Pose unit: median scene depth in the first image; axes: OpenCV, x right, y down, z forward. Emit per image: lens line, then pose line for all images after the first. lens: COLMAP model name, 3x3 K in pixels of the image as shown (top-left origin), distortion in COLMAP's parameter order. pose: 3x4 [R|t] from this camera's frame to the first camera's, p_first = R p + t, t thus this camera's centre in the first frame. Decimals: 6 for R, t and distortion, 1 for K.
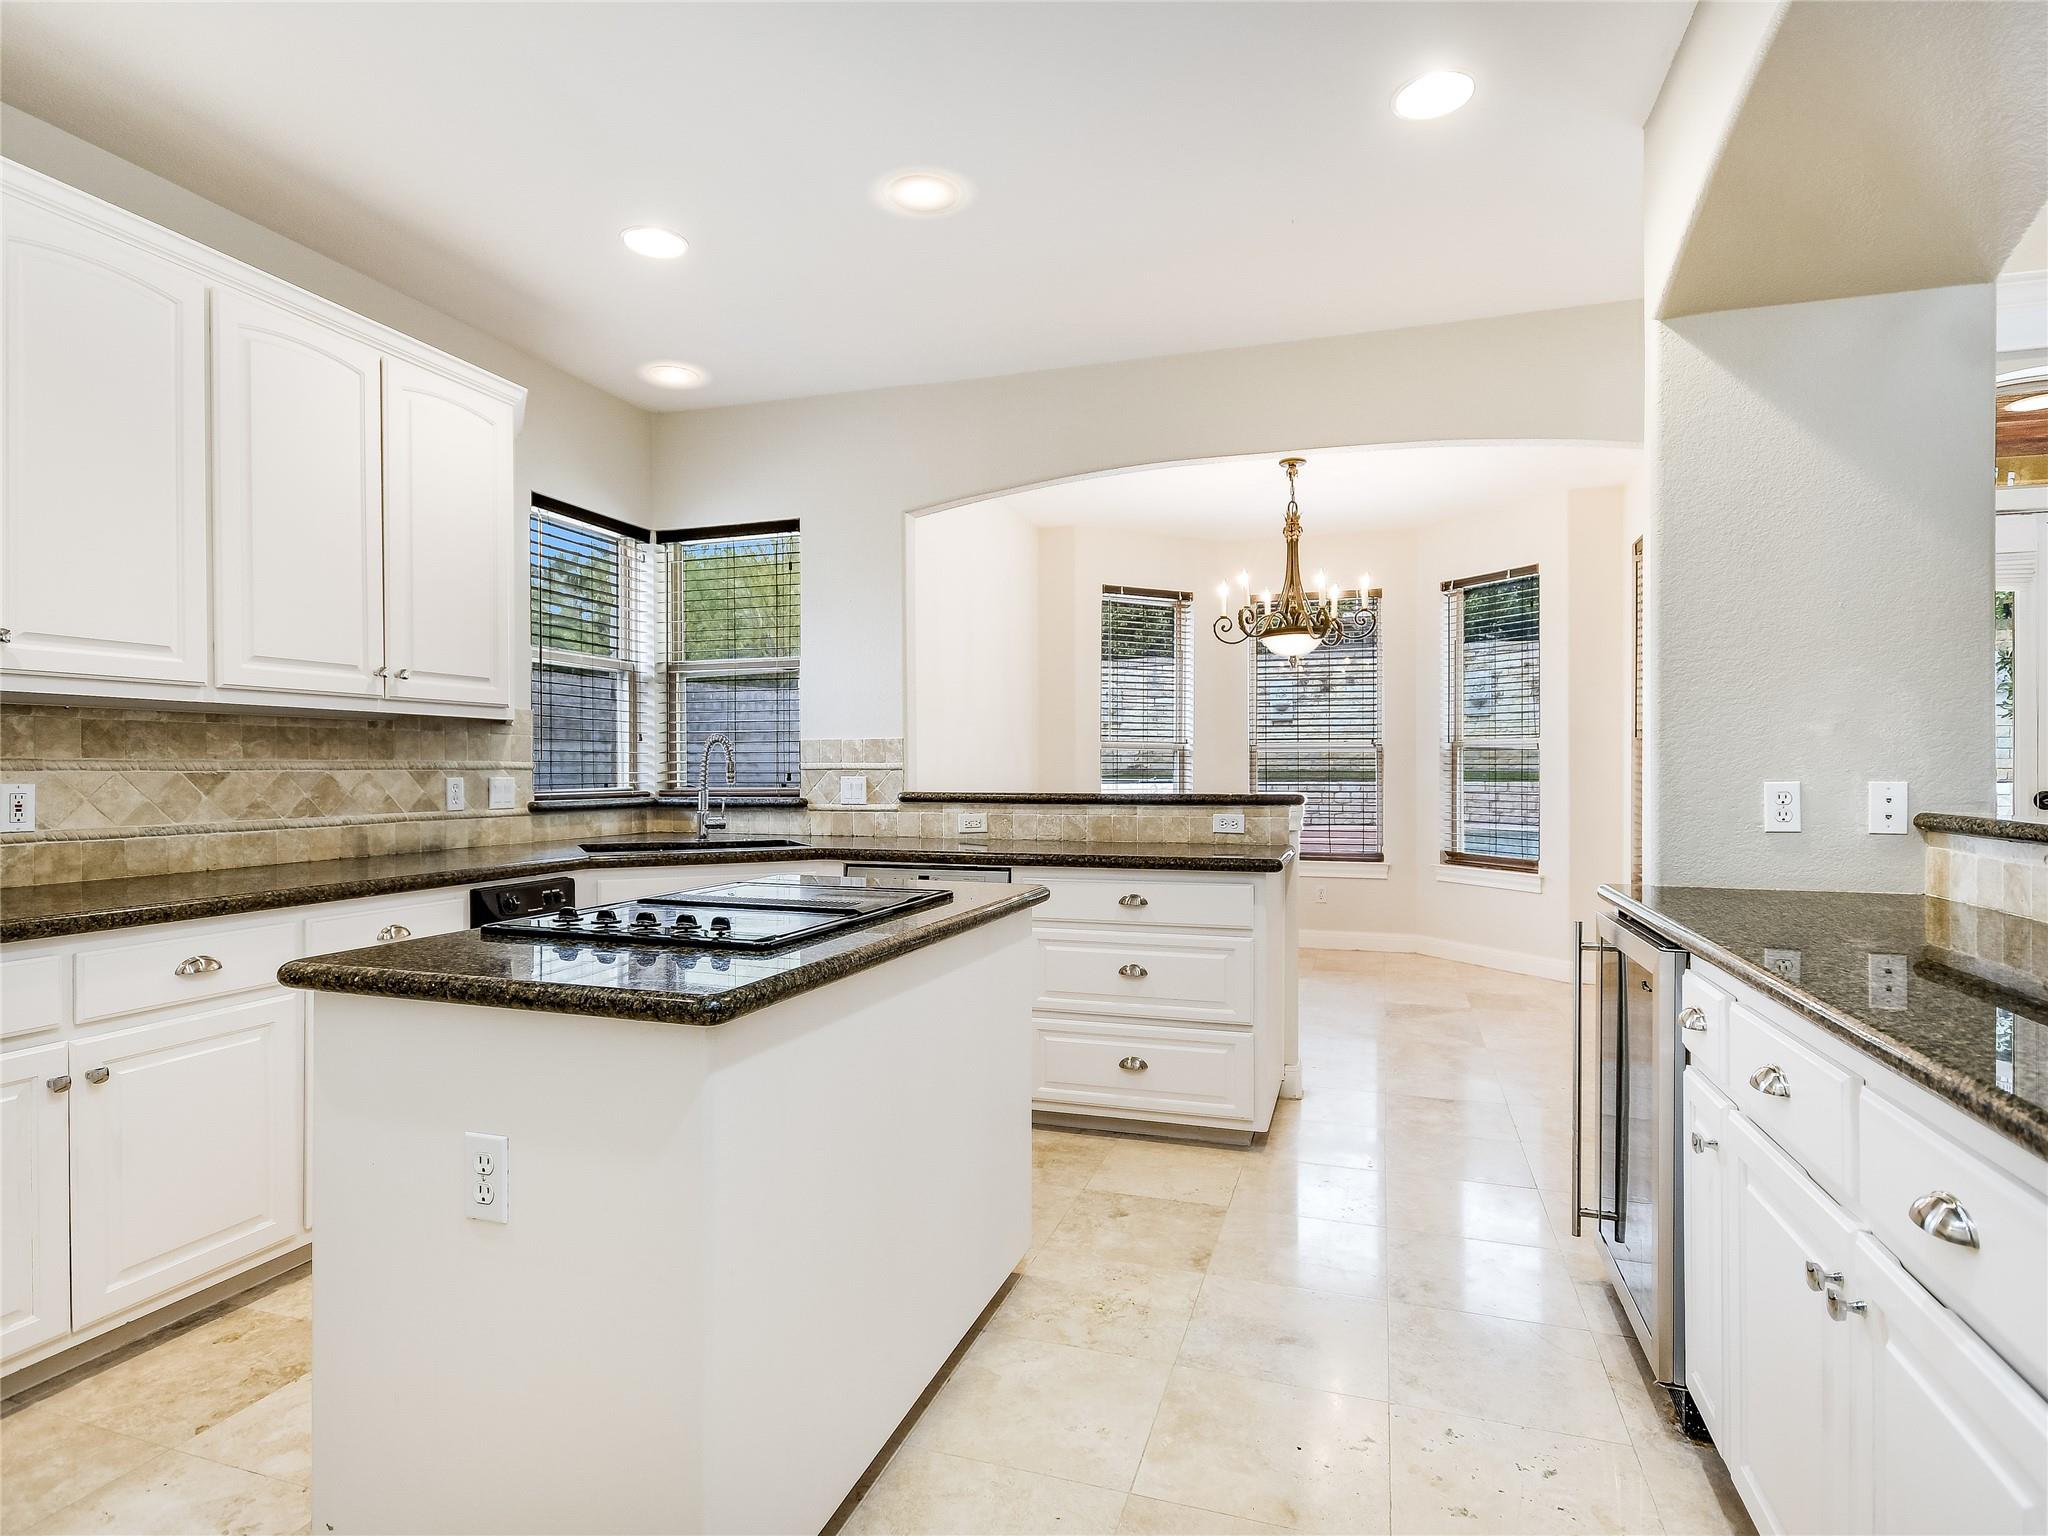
lens RADIAL K [[1096.8, 0, 1023.1], [0, 1096.8, 767.2], [0, 0, 1]] dist [0.012659, 0.002338]
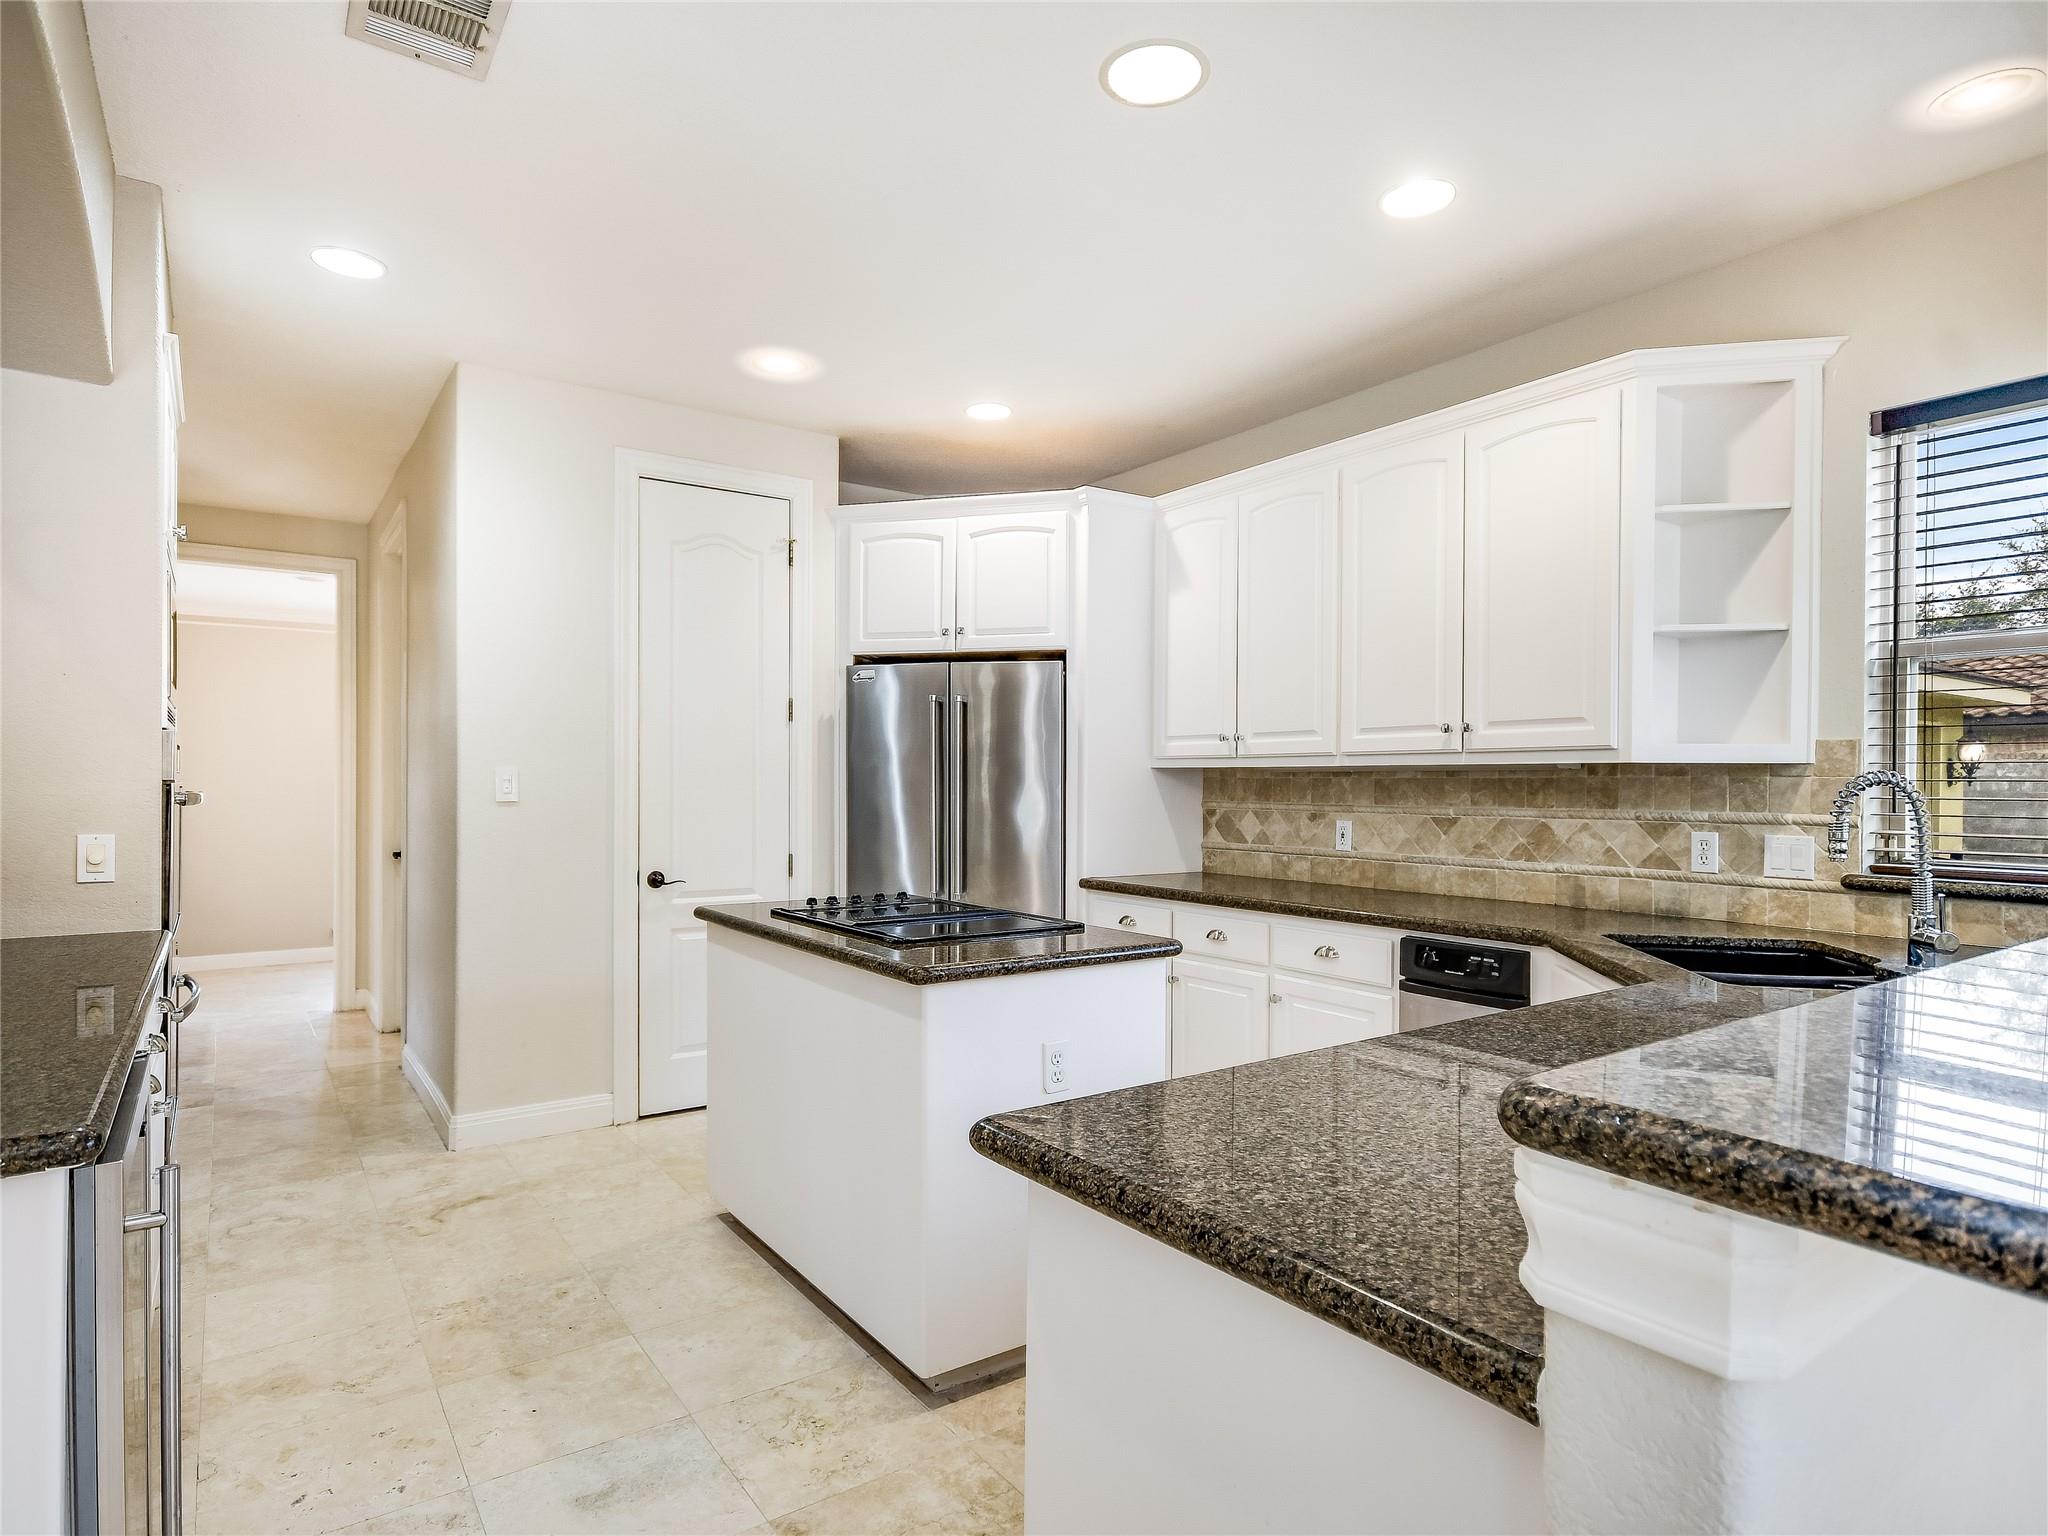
lens RADIAL K [[1155.3, 0, 1024.4], [0, 1155.3, 783.1], [0, 0, 1]] dist [0.029451, 0.001152]
pose [[-0.606789, -0.001815, -0.794861, 0.556769], [-0.002330, 0.999997, -0.000505, -0.029662], [0.794860, 0.001546, -0.606791, 1.306407]]
